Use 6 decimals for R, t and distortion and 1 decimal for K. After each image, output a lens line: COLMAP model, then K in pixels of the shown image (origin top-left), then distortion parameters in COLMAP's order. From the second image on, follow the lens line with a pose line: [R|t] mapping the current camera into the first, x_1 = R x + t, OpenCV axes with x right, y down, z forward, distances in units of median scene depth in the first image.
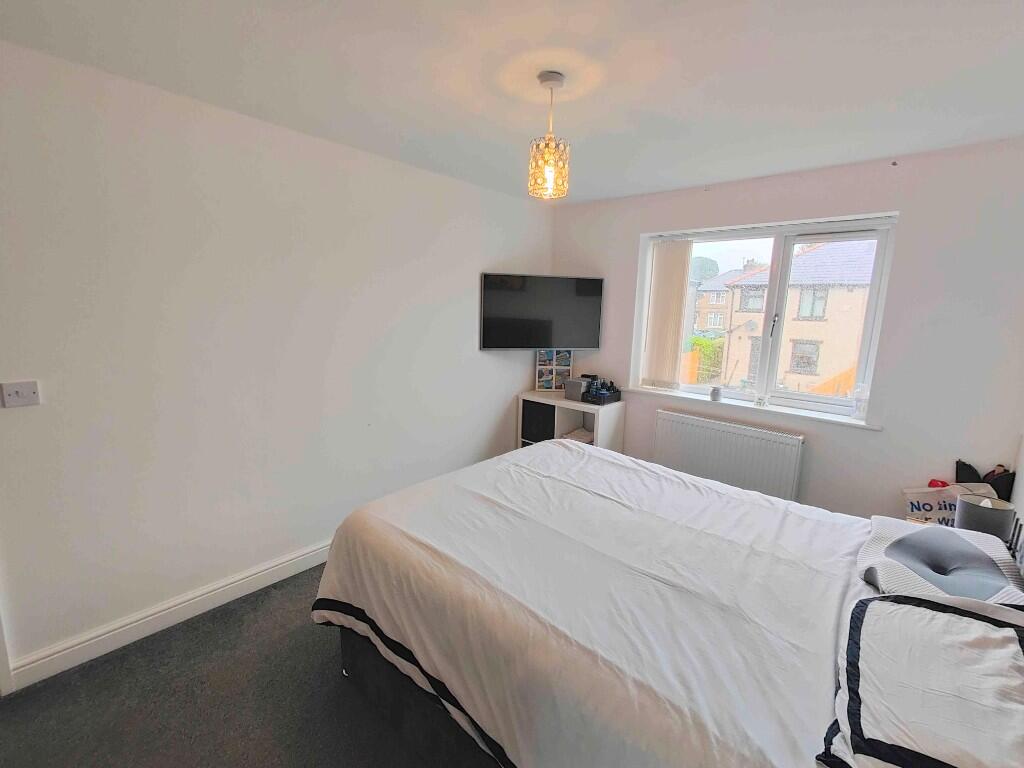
lens RADIAL K [[450.8, 0, 511.6], [0, 450.8, 382.7], [0, 0, 1]] dist [0.007720, -0.000124]
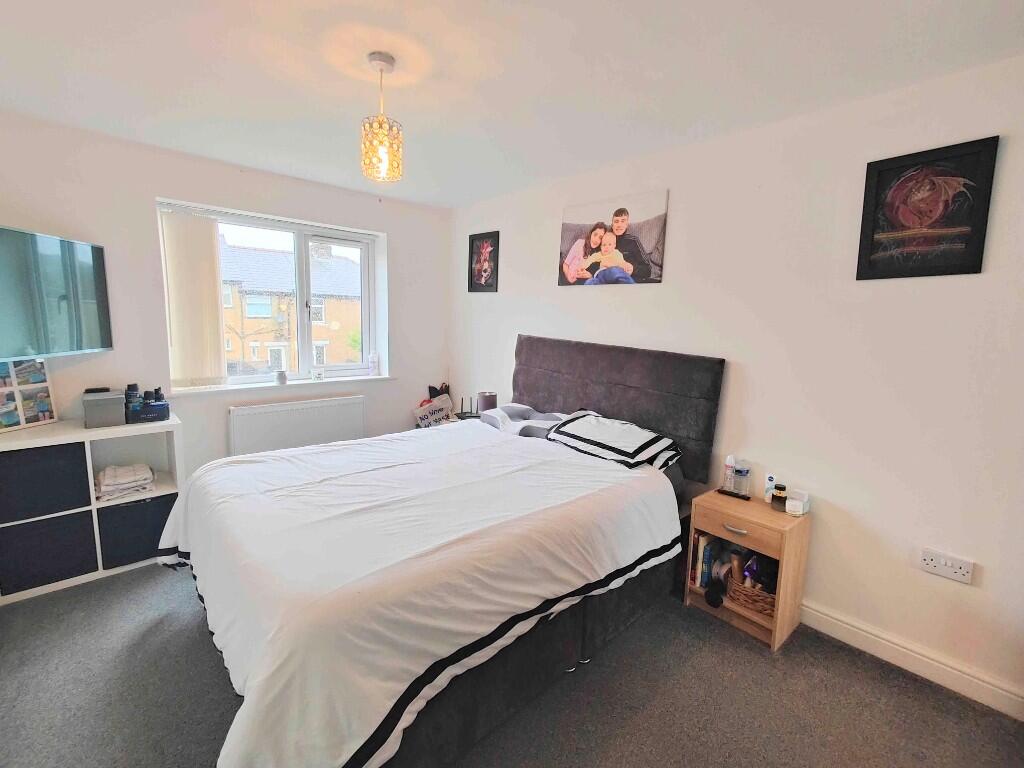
lens RADIAL K [[450.8, 0, 509.7], [0, 450.8, 383.8], [0, 0, 1]] dist [0.007720, -0.000124]
pose [[0.108957, -0.169511, 0.979487, -0.642279], [0.149447, 0.976947, 0.152447, -0.052184], [-0.982748, 0.129771, 0.131778, 0.442599]]
